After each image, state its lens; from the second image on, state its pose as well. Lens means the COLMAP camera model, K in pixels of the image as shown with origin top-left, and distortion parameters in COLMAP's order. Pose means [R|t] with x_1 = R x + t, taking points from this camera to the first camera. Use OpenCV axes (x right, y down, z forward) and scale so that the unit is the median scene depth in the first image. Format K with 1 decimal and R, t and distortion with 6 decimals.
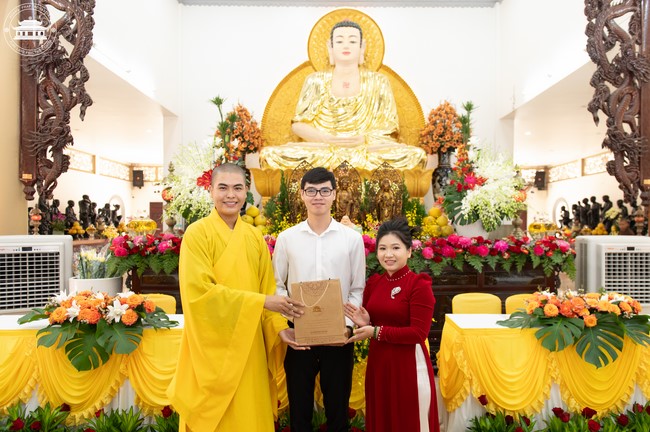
lens RADIAL K [[467.7, 0, 340.2], [0, 467.7, 231.2], [0, 0, 1]] dist [0.004706, -0.000618]
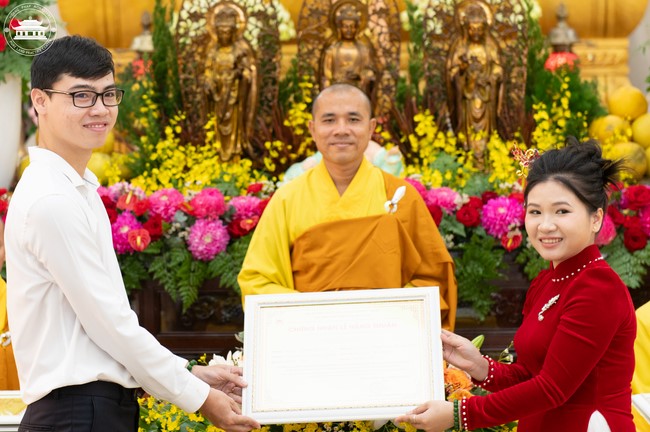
lens RADIAL K [[1773.8, 0, 214.9], [0, 1773.8, 181.2], [0, 0, 1]] dist [-0.007602, -0.122869]
pose [[0.996562, -0.018436, -0.080773, 0.014992], [0.019835, 0.999666, 0.016553, -0.011956], [0.080441, -0.018098, 0.996595, -0.248343]]
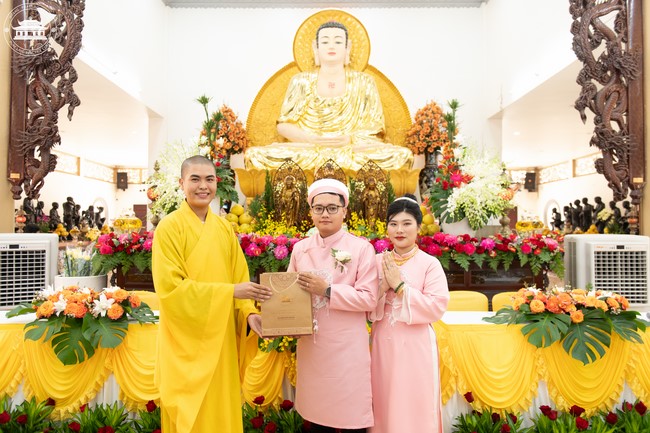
lens RADIAL K [[478.7, 0, 317.4], [0, 478.7, 218.2], [0, 0, 1]] dist [-0.001928, 0.001550]
pose [[0.999835, -0.000104, -0.018189, 0.002095], [-0.000520, 0.999412, -0.034295, 0.010254], [0.018182, 0.034298, 0.999246, -0.015341]]
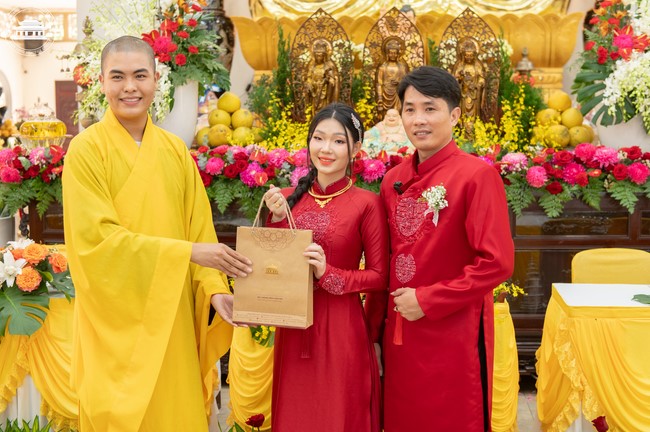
lens RADIAL K [[922.0, 0, 309.6], [0, 922.0, 215.1], [0, 0, 1]] dist [-0.027334, -0.074891]
pose [[0.992912, 0.004922, -0.118754, 0.041838], [0.005868, 0.995894, 0.090341, -0.006948], [0.118711, -0.090397, 0.988805, -0.098031]]
